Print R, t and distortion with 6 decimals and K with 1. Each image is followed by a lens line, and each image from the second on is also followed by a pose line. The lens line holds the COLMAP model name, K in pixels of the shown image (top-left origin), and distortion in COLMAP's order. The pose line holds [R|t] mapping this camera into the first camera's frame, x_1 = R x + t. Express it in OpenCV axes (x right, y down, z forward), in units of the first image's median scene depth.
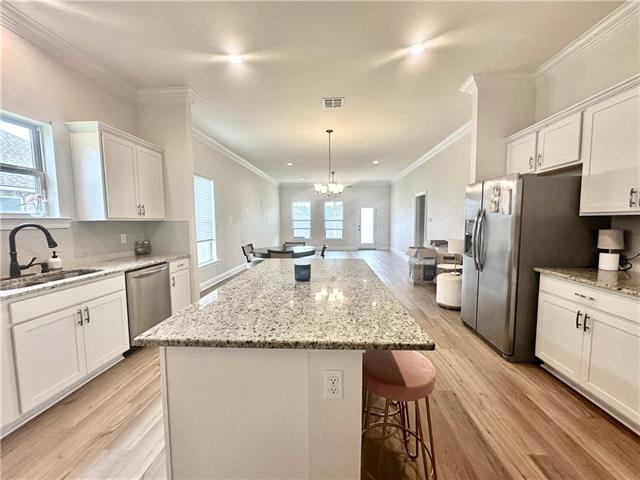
lens RADIAL K [[259.0, 0, 321.2], [0, 259.0, 239.2], [0, 0, 1]] dist [-0.001630, 0.000954]
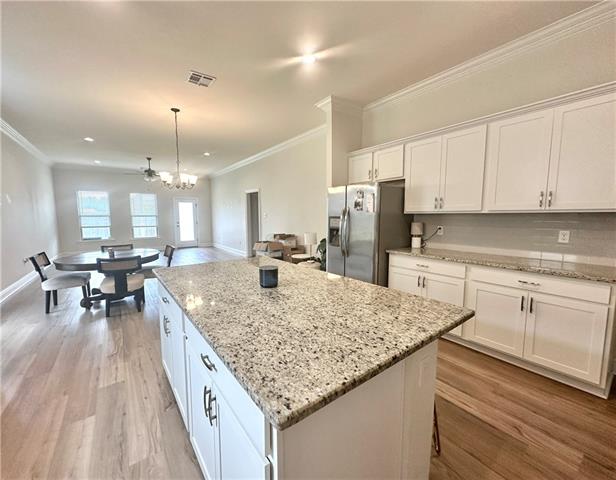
lens RADIAL K [[256.3, 0, 307.2], [0, 256.3, 237.3], [0, 0, 1]] dist [-0.002332, 0.000003]
pose [[0.777470, -0.052929, 0.626689, -0.307176], [0.045567, 0.998574, 0.027808, -0.014656], [-0.627267, 0.006937, 0.778773, 0.151311]]
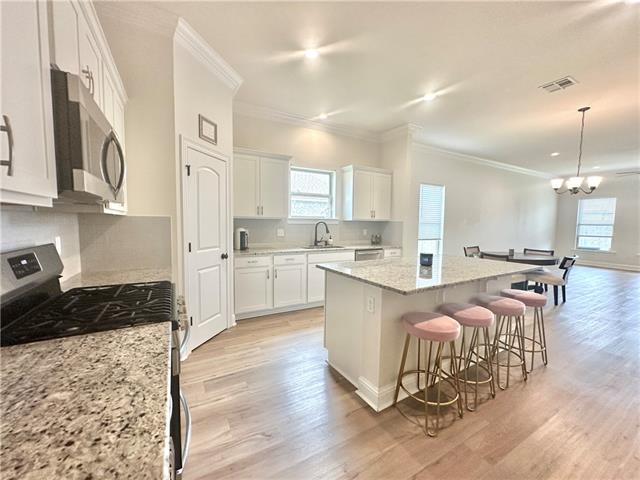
lens RADIAL K [[259.0, 0, 314.0], [0, 259.0, 239.8], [0, 0, 1]] dist [-0.001630, 0.000954]
pose [[0.534455, 0.070826, -0.842224, 0.536333], [-0.077179, 0.996409, 0.034816, 0.018132], [0.841666, 0.046394, 0.538002, -0.161001]]
